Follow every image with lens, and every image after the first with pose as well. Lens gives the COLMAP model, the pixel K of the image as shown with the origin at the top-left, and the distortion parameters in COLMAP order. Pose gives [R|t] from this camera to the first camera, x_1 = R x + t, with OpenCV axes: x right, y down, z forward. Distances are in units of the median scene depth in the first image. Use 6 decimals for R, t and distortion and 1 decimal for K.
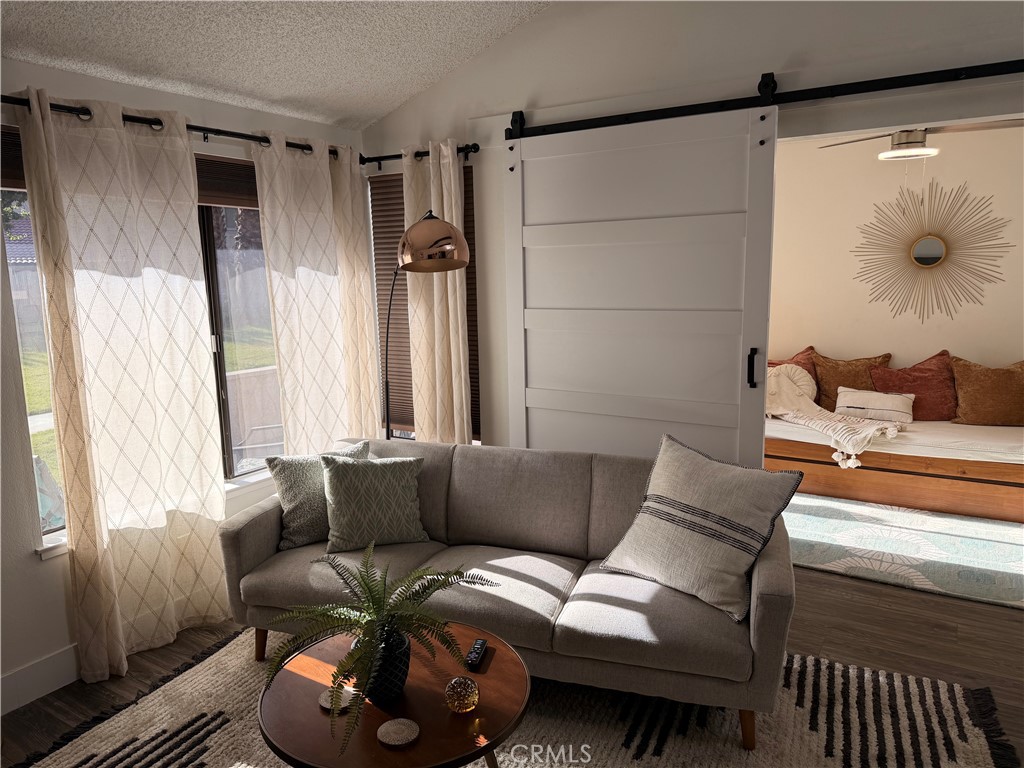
lens RADIAL K [[708.8, 0, 509.3], [0, 708.8, 384.2], [0, 0, 1]] dist [0.051137, -0.071190]
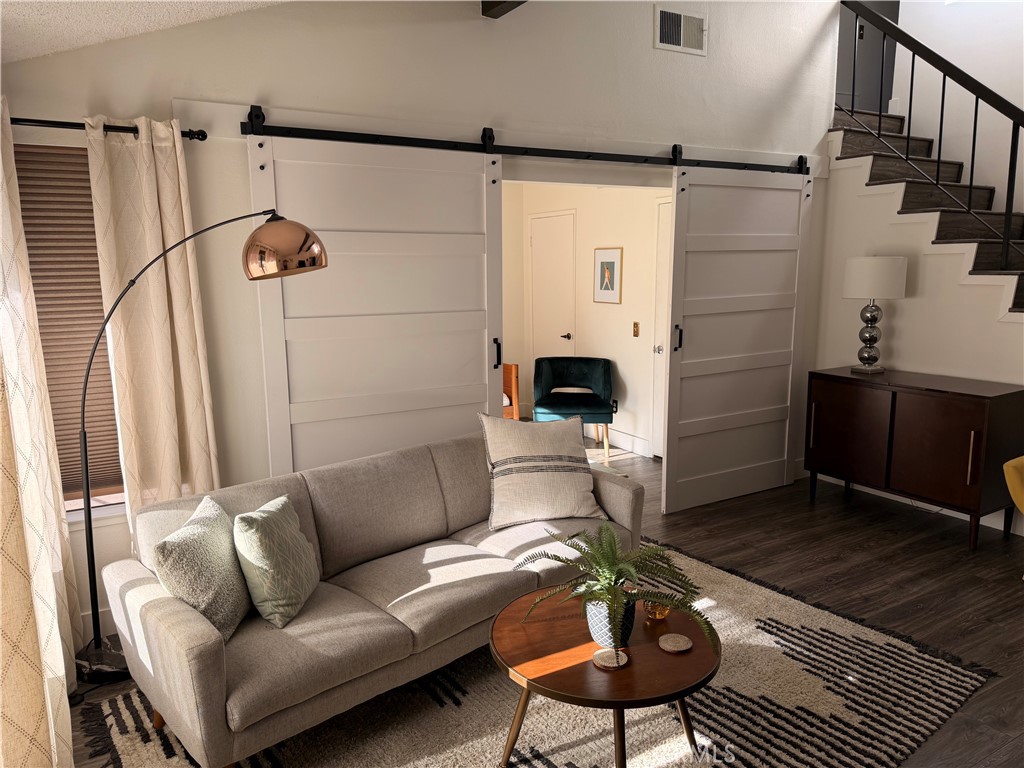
lens RADIAL K [[726.7, 0, 501.7], [0, 726.7, 386.8], [0, 0, 1]] dist [0.021461, -0.022491]
pose [[0.472163, -0.134497, 0.871190, -0.742904], [0.144752, 0.986706, 0.073879, -0.052731], [-0.869545, 0.091224, 0.485355, 0.322167]]
